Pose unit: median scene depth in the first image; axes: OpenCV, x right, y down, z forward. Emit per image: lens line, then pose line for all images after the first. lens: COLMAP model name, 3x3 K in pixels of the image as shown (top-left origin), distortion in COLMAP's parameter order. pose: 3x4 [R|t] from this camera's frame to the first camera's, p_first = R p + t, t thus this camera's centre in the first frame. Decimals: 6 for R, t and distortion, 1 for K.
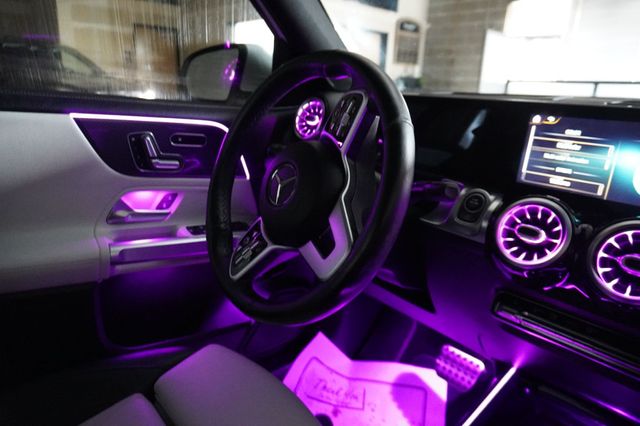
lens RADIAL K [[427.5, 0, 320.0], [0, 427.5, 213.0], [0, 0, 1]] dist [-0.021986, 0.001147]
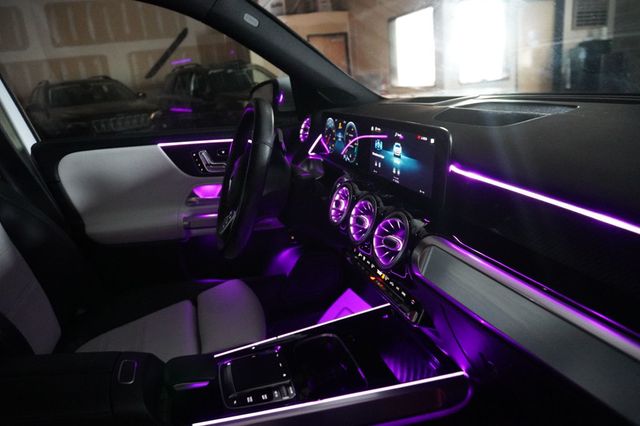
lens RADIAL K [[427.5, 0, 320.0], [0, 427.5, 213.0], [0, 0, 1]] dist [-0.021986, 0.001147]
pose [[0.909317, -0.009551, -0.415994, 0.631253], [0.019873, 0.999593, 0.020491, 0.027629], [0.415629, -0.026900, 0.909137, -0.296059]]
